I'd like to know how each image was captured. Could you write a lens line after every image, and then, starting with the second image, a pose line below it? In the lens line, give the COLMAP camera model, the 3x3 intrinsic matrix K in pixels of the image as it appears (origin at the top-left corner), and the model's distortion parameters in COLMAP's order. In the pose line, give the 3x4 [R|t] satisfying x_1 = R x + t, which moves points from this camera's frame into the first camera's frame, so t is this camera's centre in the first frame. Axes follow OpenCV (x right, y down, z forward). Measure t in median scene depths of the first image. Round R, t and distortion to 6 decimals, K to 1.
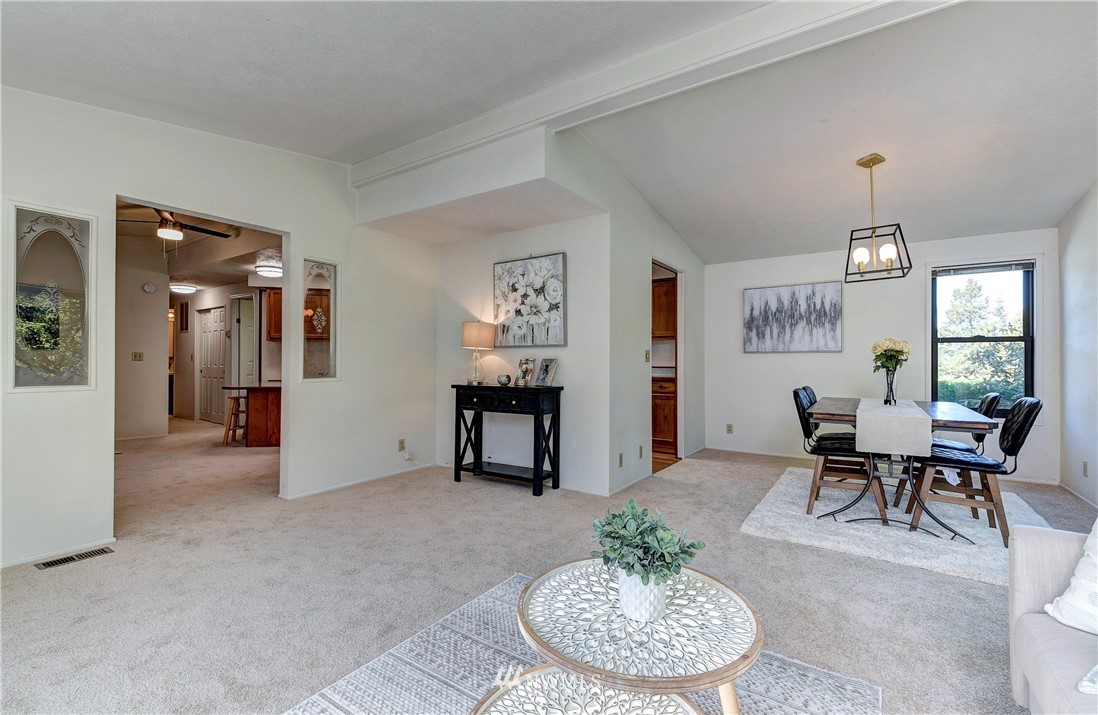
lens RADIAL K [[472.7, 0, 554.3], [0, 472.7, 358.5], [0, 0, 1]] dist [-0.000251, -0.000338]
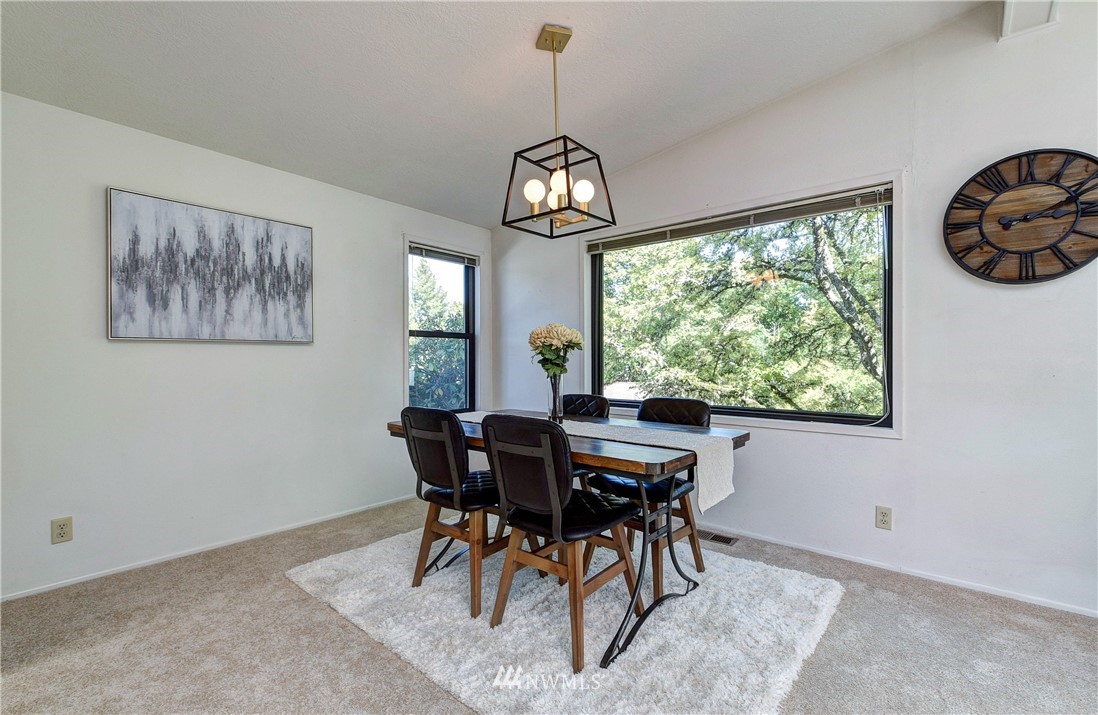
lens RADIAL K [[472.7, 0, 554.3], [0, 472.7, 358.5], [0, 0, 1]] dist [-0.000251, -0.000338]
pose [[0.089217, -0.009773, 0.995964, 0.020367], [-0.011377, 0.999877, 0.010830, -0.004454], [-0.995947, -0.012297, 0.089095, 0.604376]]
